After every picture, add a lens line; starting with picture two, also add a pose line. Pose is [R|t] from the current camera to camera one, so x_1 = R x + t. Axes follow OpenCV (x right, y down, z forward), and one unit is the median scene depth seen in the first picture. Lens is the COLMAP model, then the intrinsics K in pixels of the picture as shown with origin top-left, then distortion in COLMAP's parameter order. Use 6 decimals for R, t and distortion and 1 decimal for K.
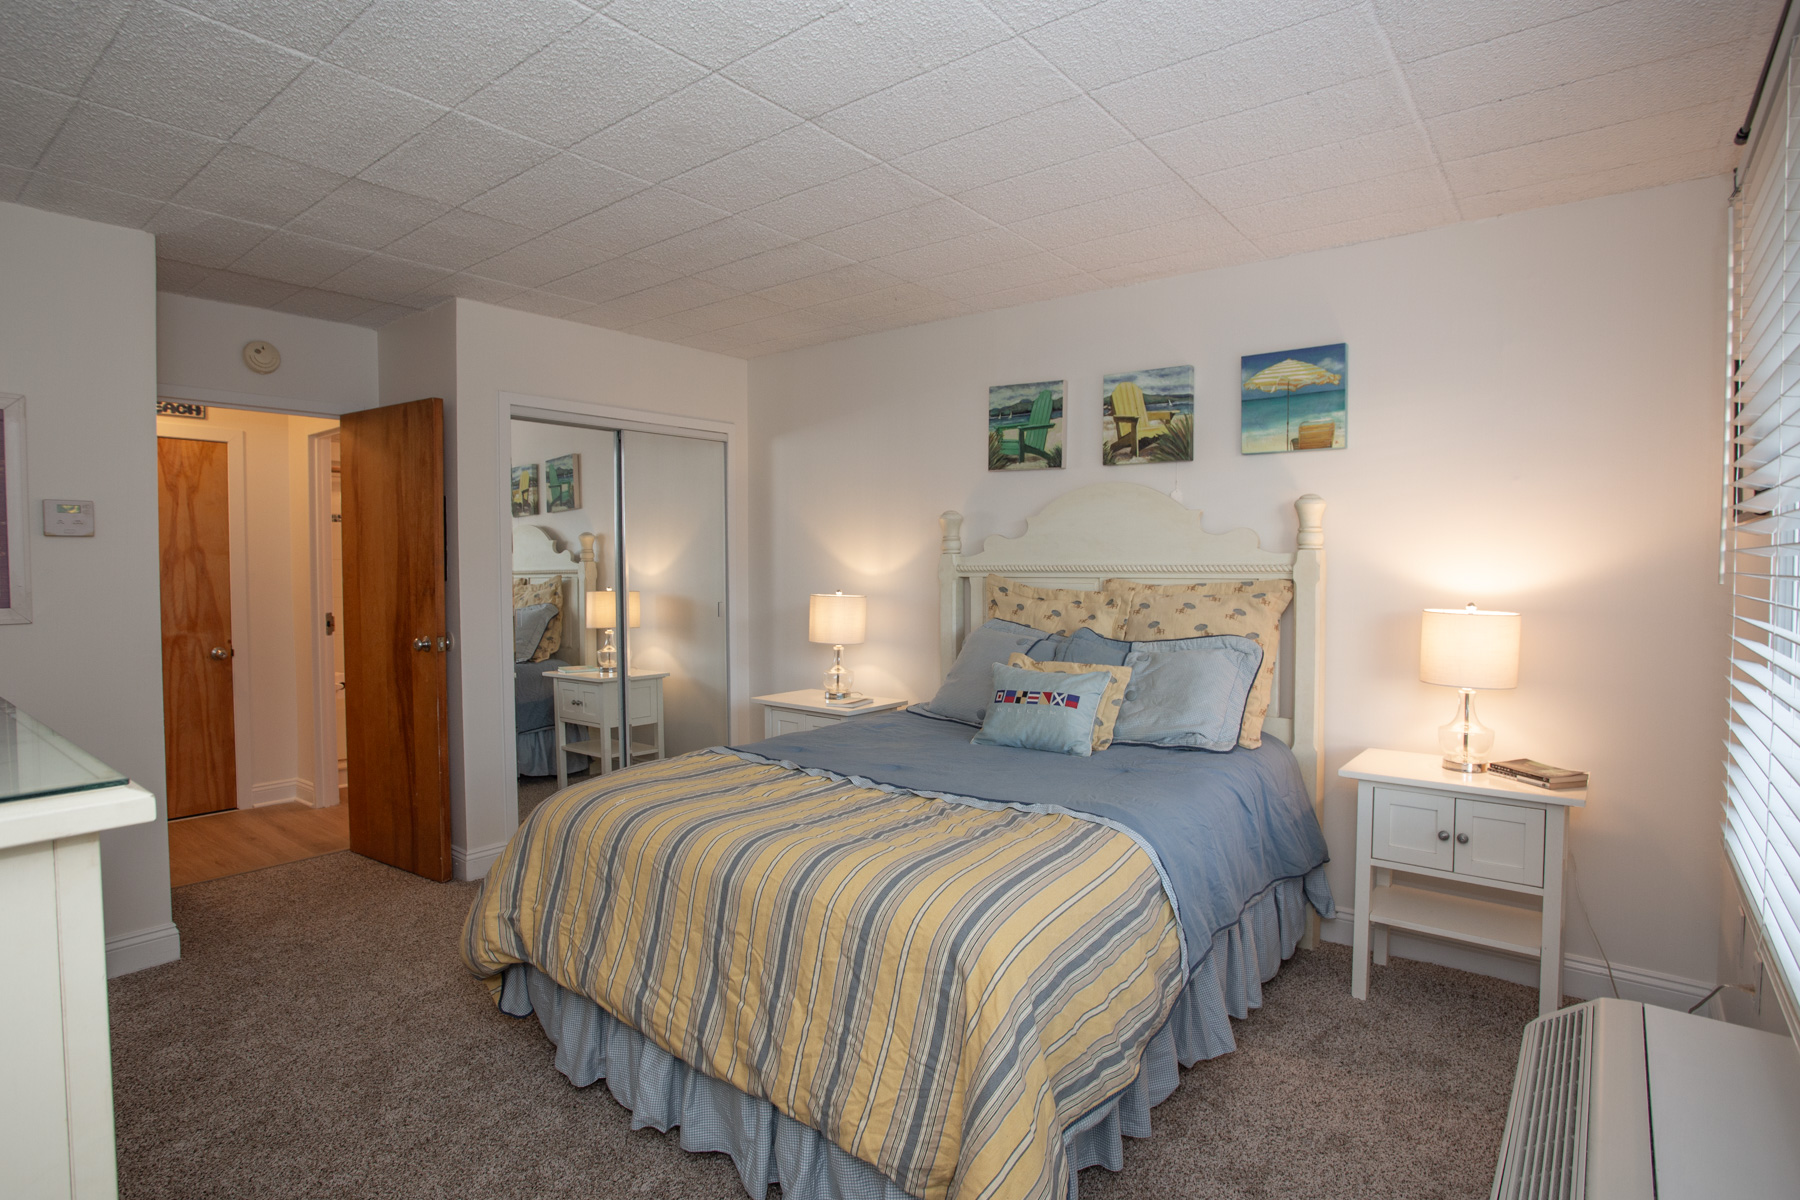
lens RADIAL K [[895.4, 0, 898.6], [0, 895.4, 605.4], [0, 0, 1]] dist [-0.000389, 0.000315]
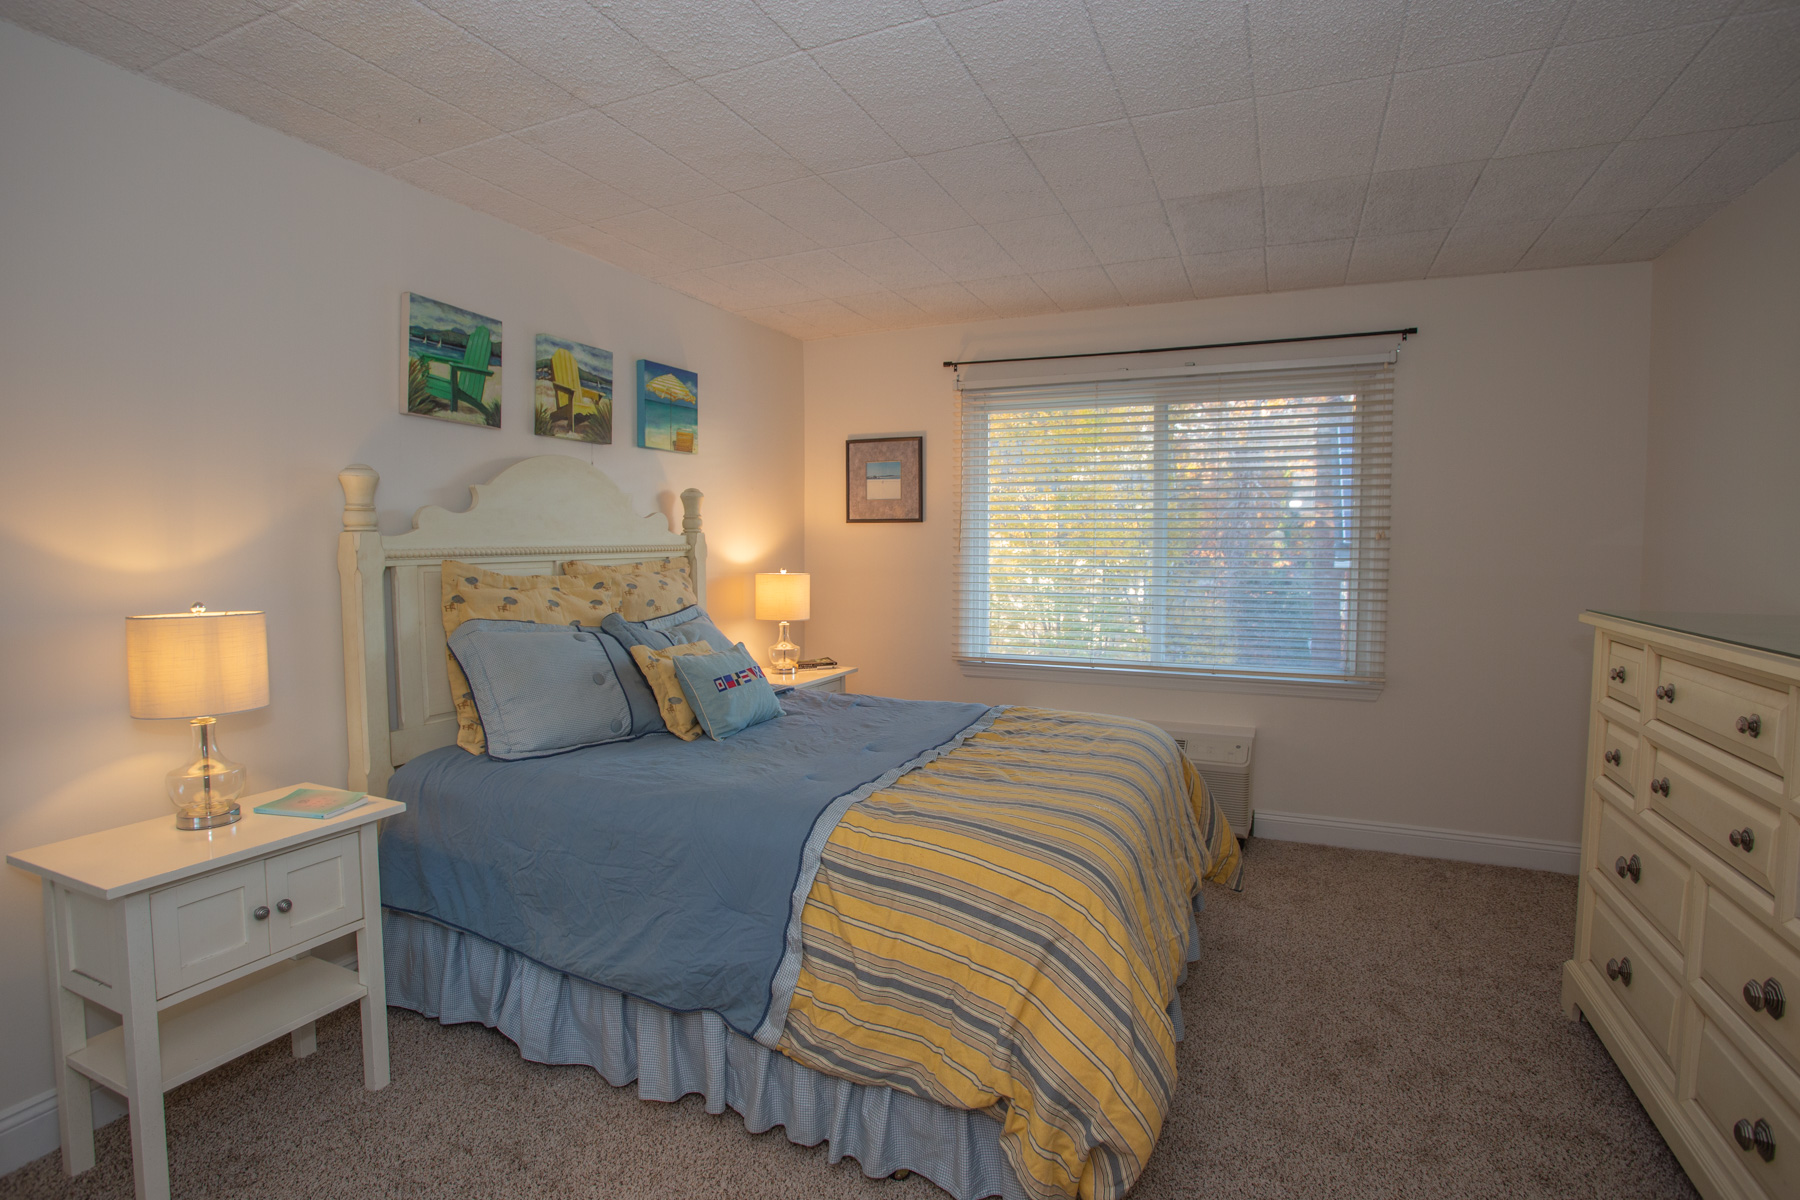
lens RADIAL K [[895.4, 0, 900.1], [0, 895.4, 597.4], [0, 0, 1]] dist [-0.000389, 0.000315]
pose [[-0.210356, -0.070912, 0.975050, -0.732648], [0.040338, 0.995887, 0.081130, -0.053571], [-0.976792, 0.056397, -0.206630, 0.854048]]
